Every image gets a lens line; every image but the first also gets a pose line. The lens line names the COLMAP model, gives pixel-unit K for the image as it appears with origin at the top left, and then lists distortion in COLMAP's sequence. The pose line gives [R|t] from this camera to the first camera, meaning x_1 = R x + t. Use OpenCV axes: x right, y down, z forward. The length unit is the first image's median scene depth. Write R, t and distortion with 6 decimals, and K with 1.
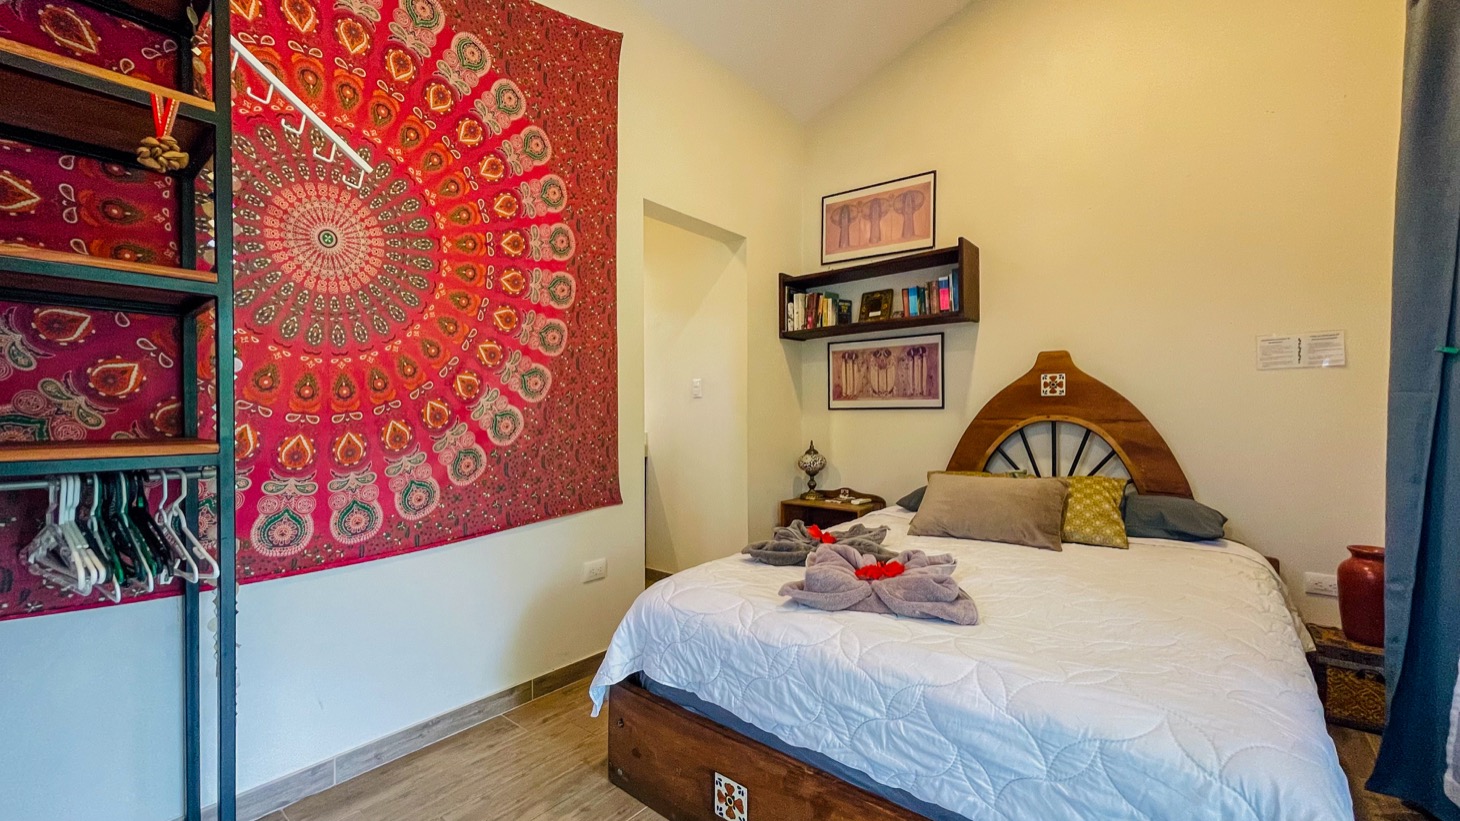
lens RADIAL K [[592.0, 0, 731.8], [0, 592.0, 421.5], [0, 0, 1]] dist [-0.000259, 0.001210]
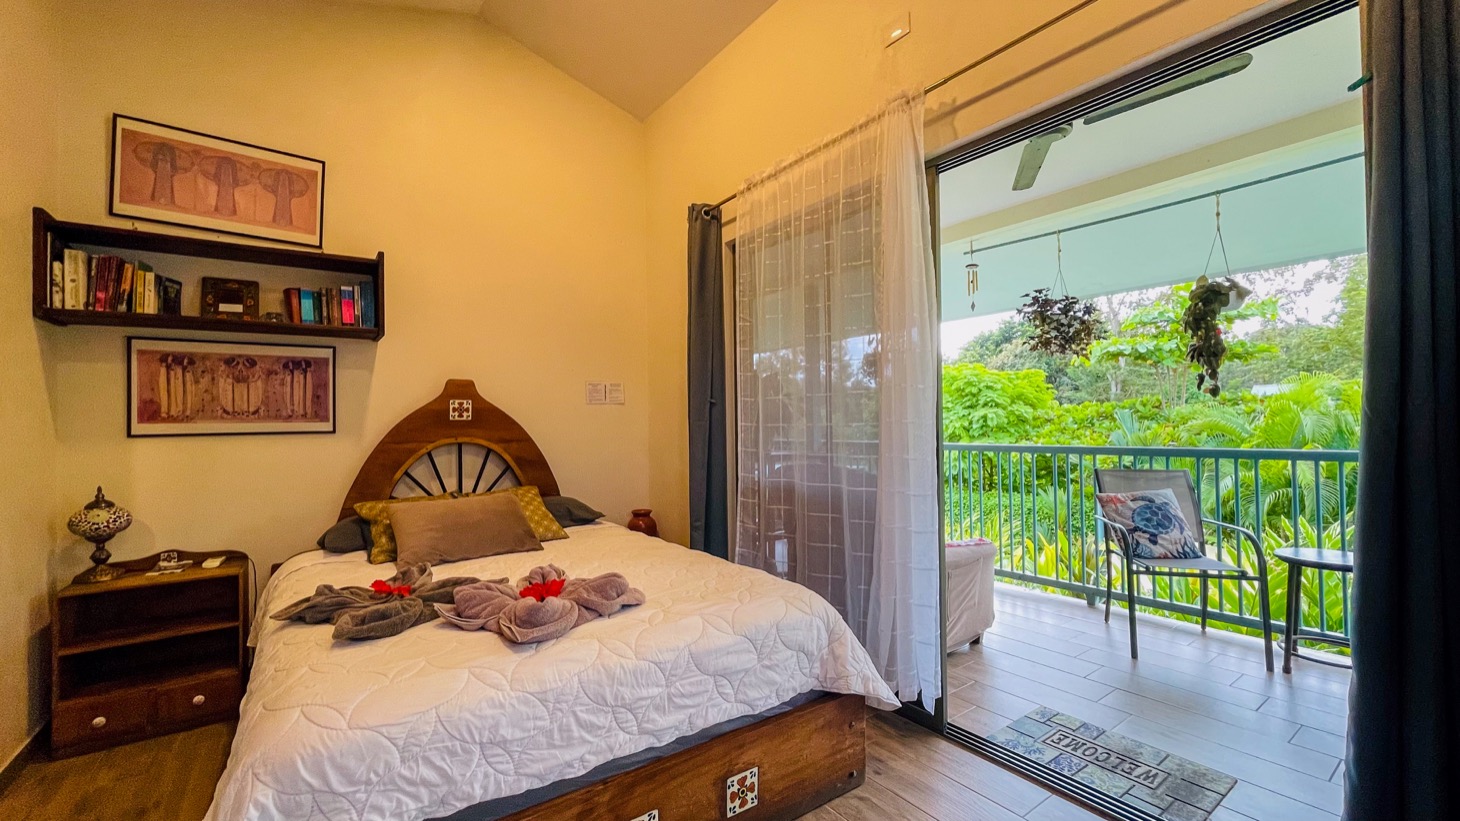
lens RADIAL K [[592.0, 0, 731.3], [0, 592.0, 415.7], [0, 0, 1]] dist [-0.000259, 0.001210]
pose [[0.255028, 0.011803, 0.966862, -0.335838], [0.027866, 0.999420, -0.019550, -0.013535], [-0.966532, 0.031928, 0.254551, 0.200942]]
